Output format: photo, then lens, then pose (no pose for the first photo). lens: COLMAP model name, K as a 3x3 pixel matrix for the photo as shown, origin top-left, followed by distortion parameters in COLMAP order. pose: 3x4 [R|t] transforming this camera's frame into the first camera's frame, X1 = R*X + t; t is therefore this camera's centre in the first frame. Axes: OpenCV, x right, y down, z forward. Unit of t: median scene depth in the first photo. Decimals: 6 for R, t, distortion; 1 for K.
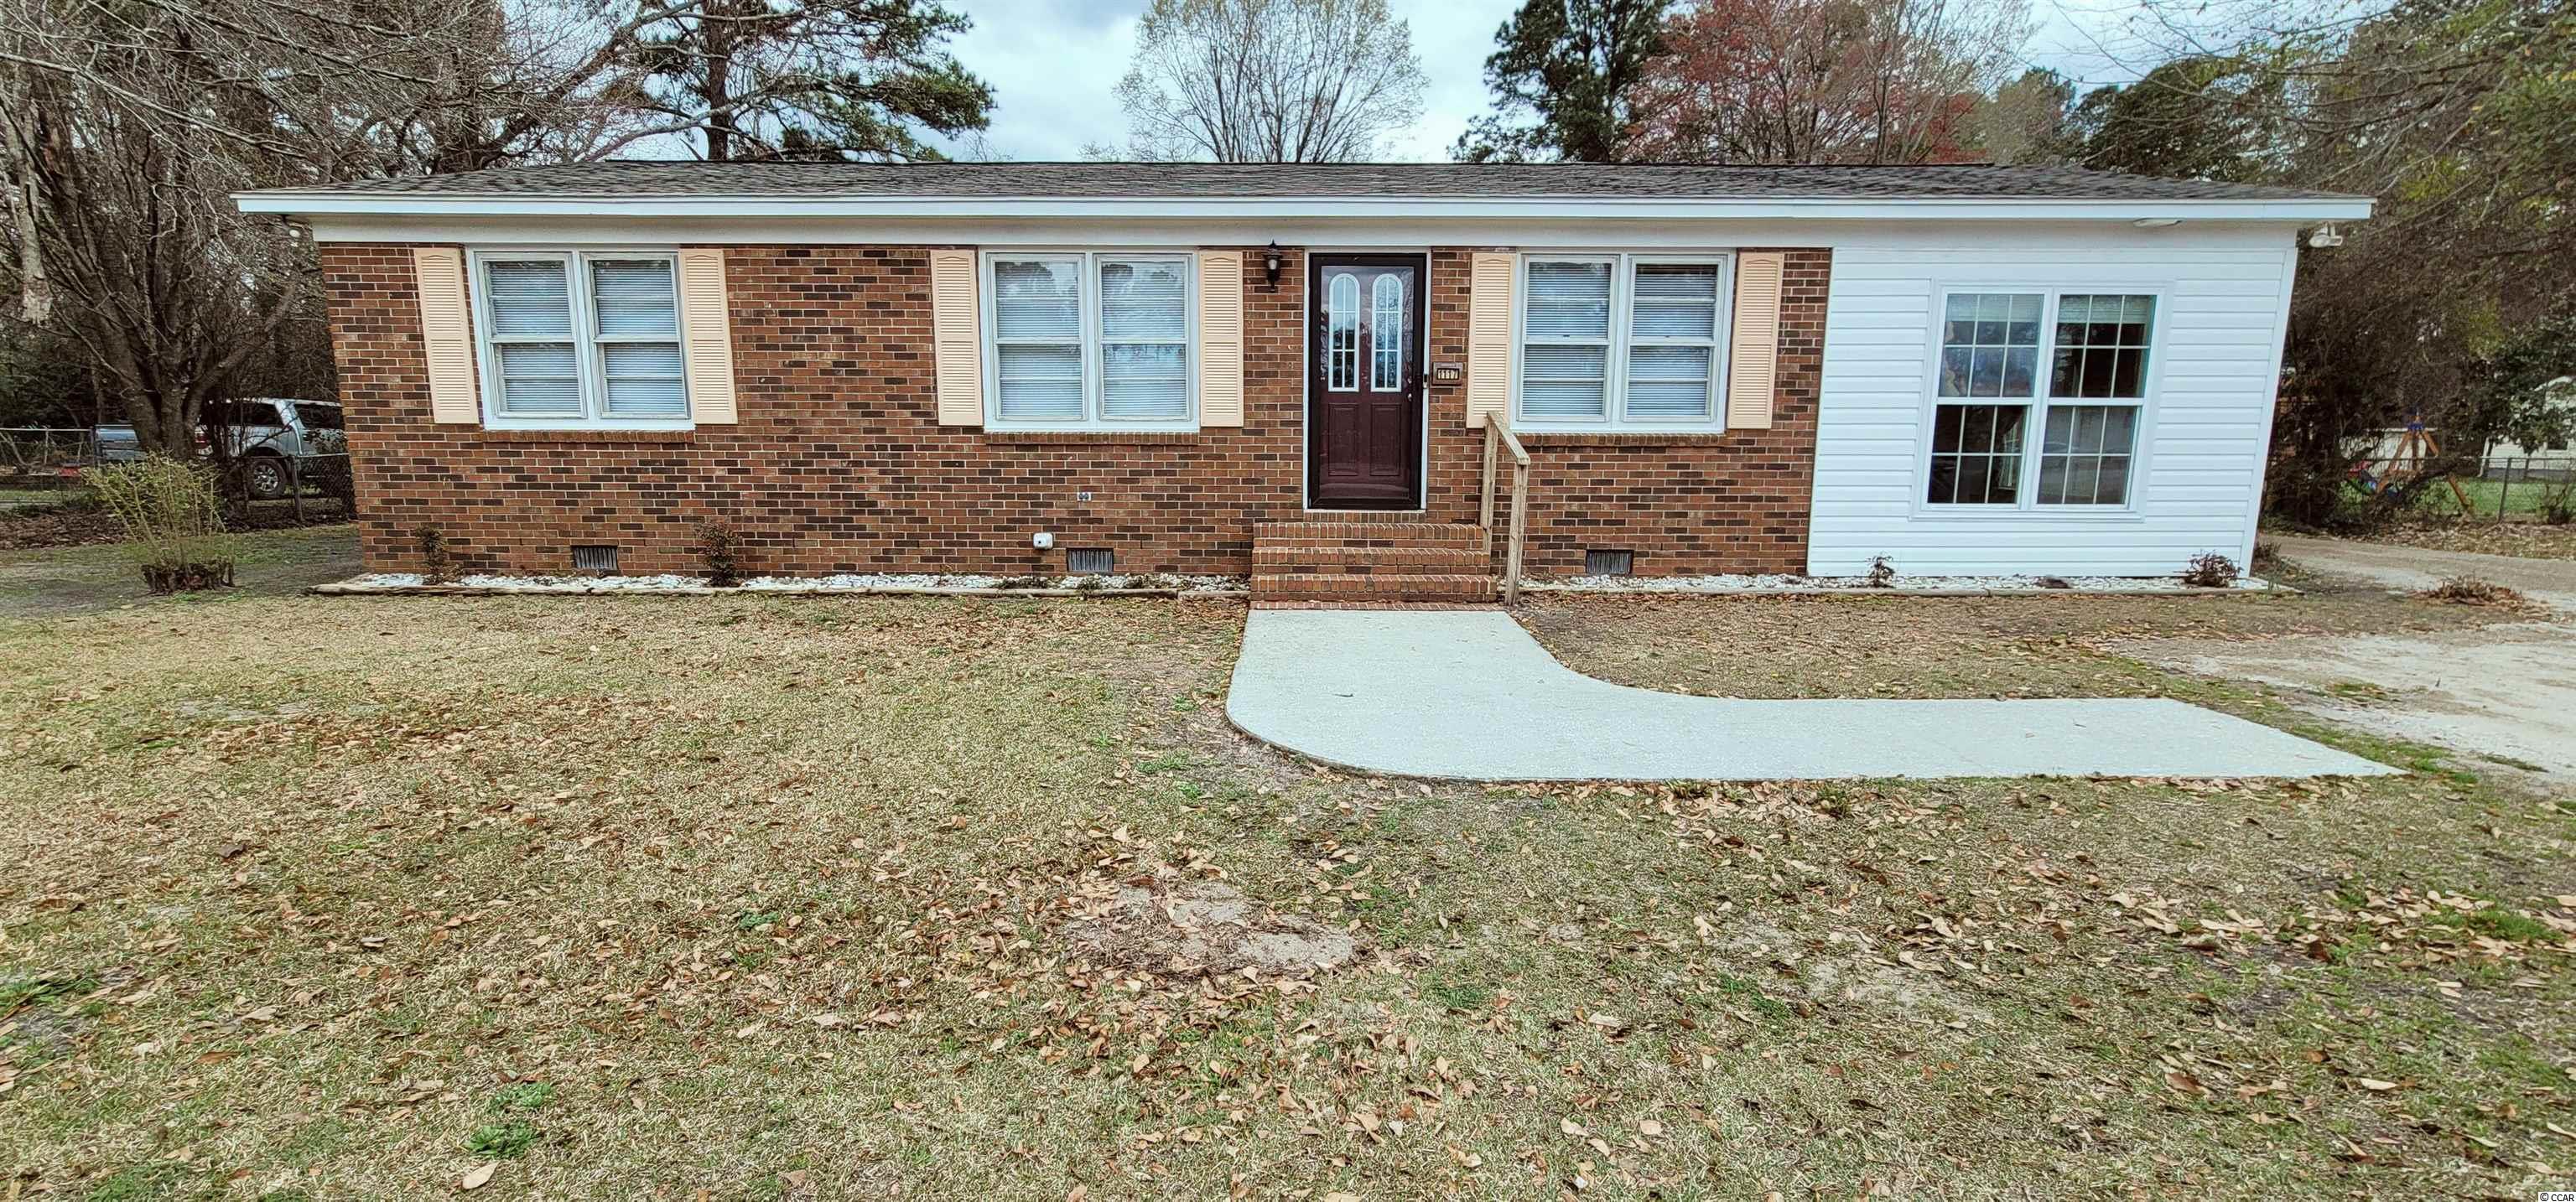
lens RADIAL K [[1059.0, 0, 1285.5], [0, 1059.0, 606.5], [0, 0, 1]] dist [-0.003486, 0.000627]
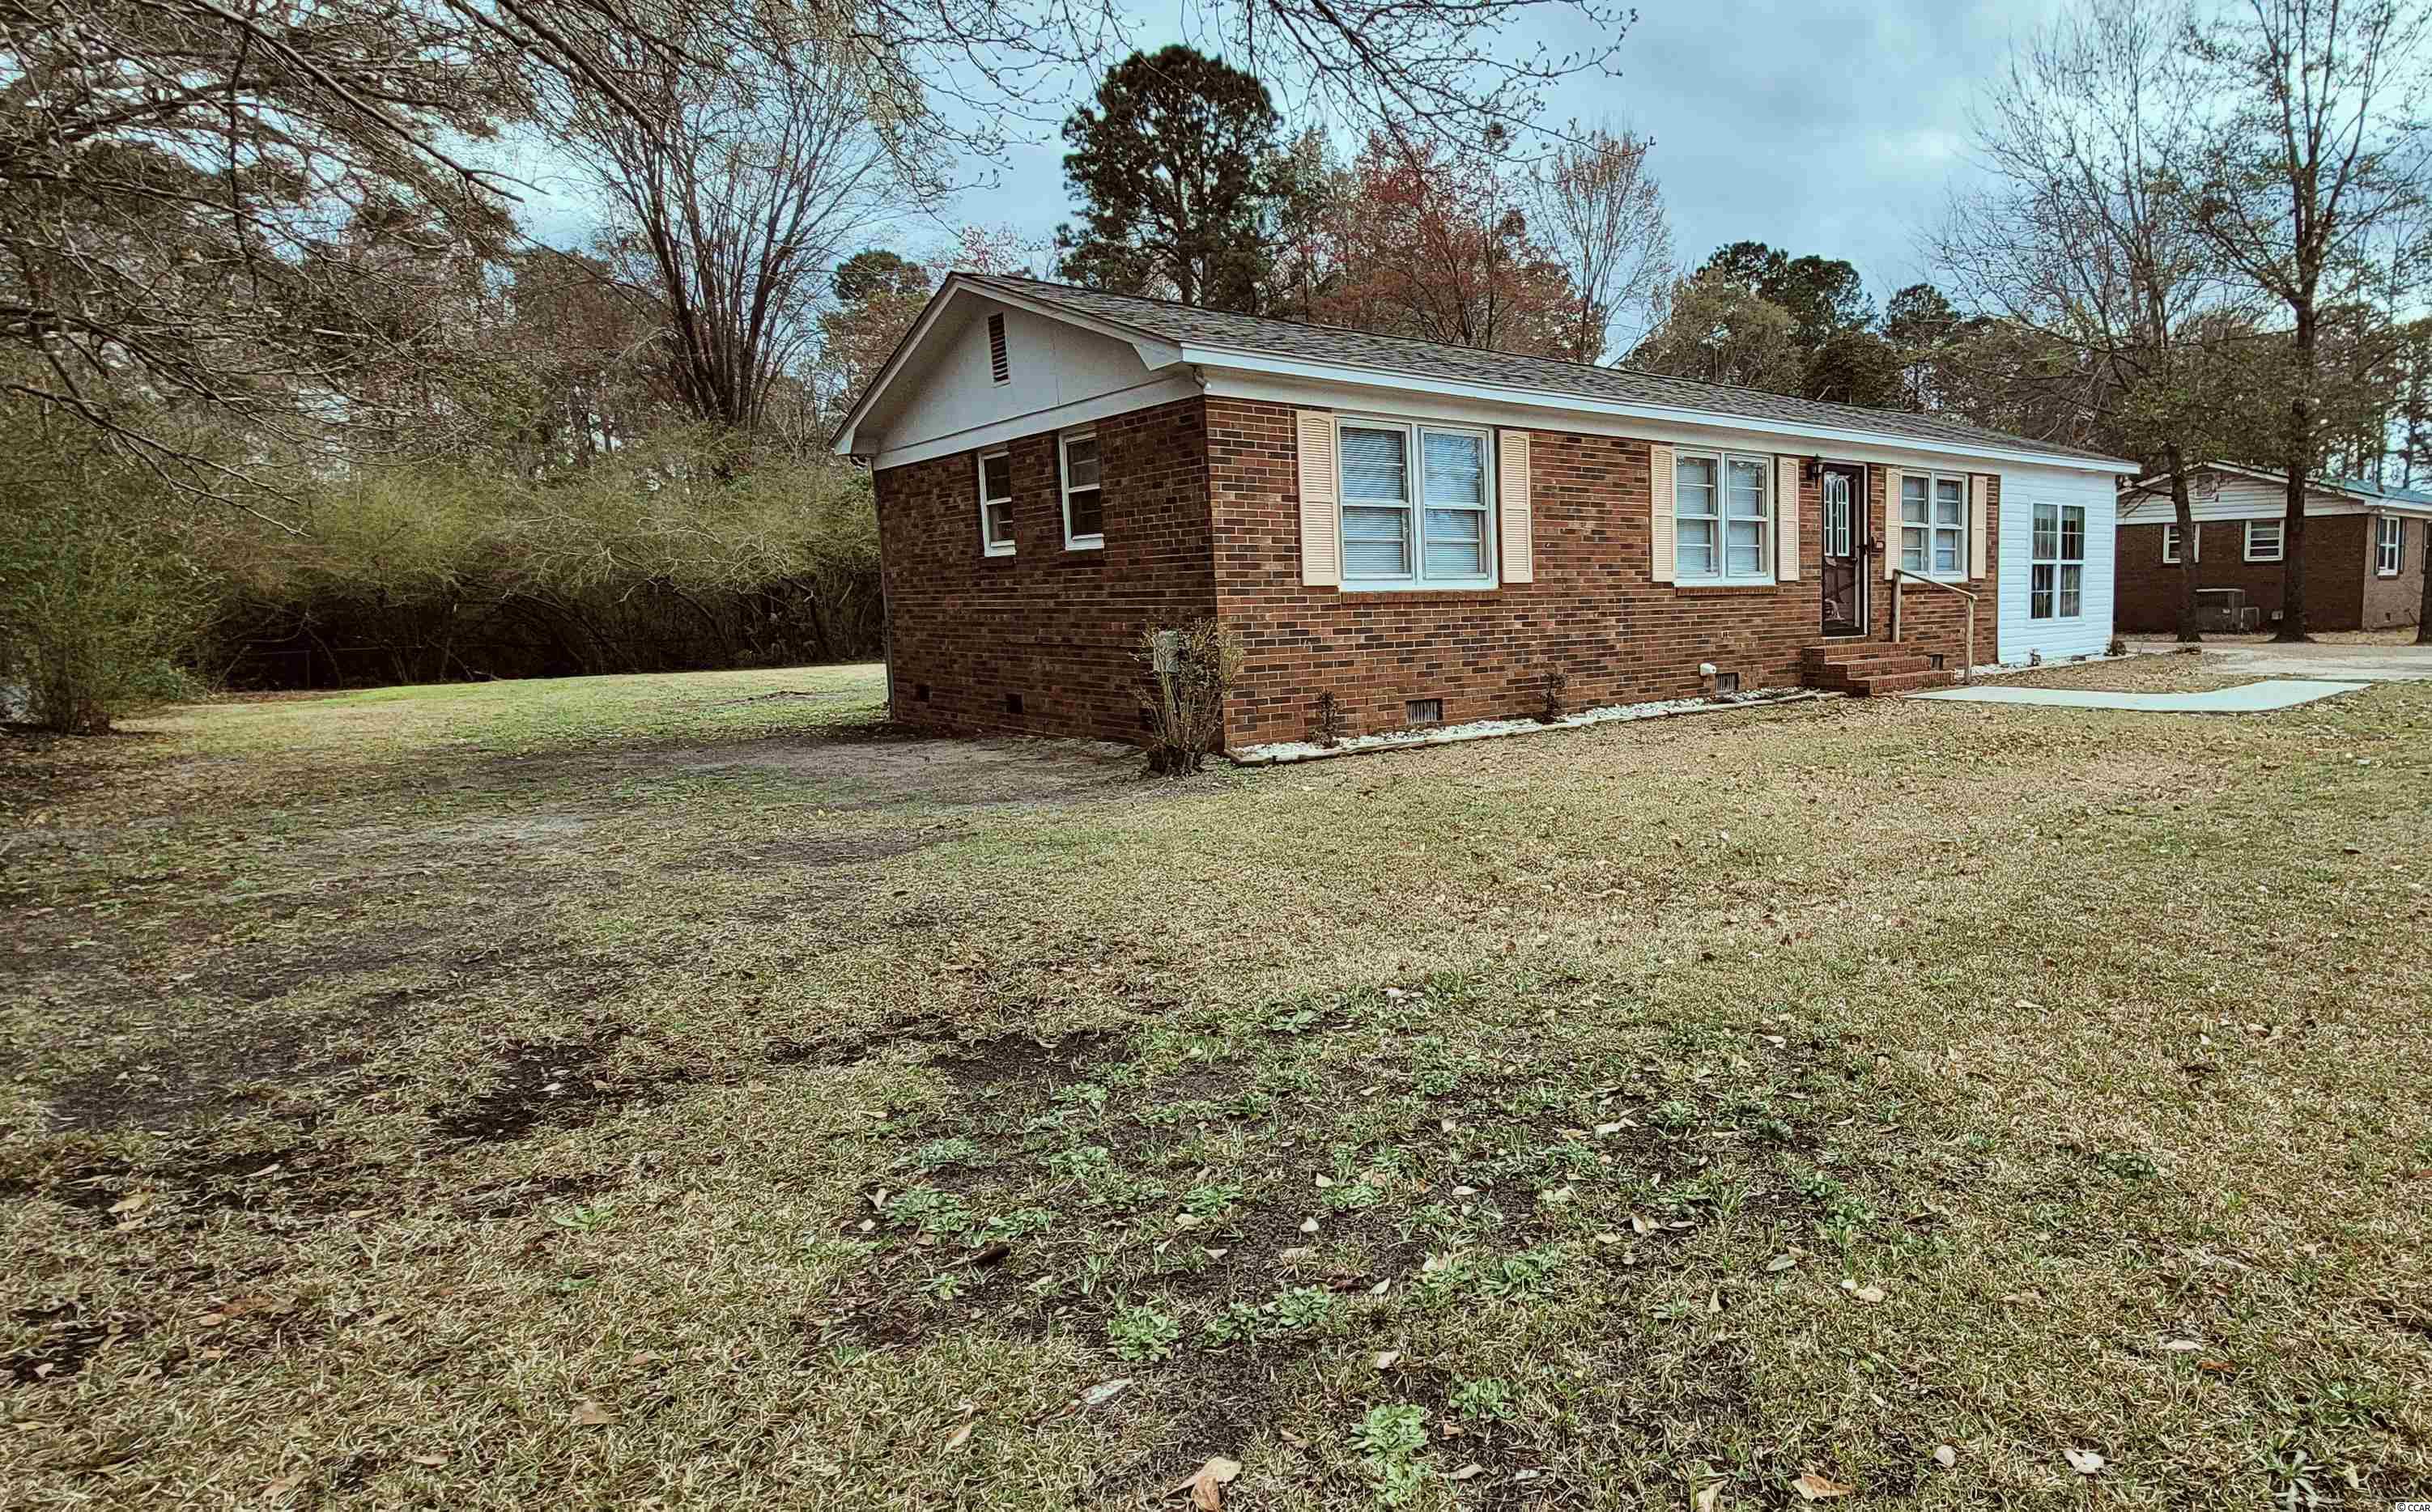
lens RADIAL K [[1540.8, 0, 1216.0], [0, 1540.8, 756.0], [0, 0, 1]] dist [-0.007170, -0.001802]
pose [[0.739140, -0.085949, 0.668045, -1.867758], [0.127341, 0.991770, -0.013295, -0.008728], [-0.661405, 0.094896, 0.744002, 0.009100]]
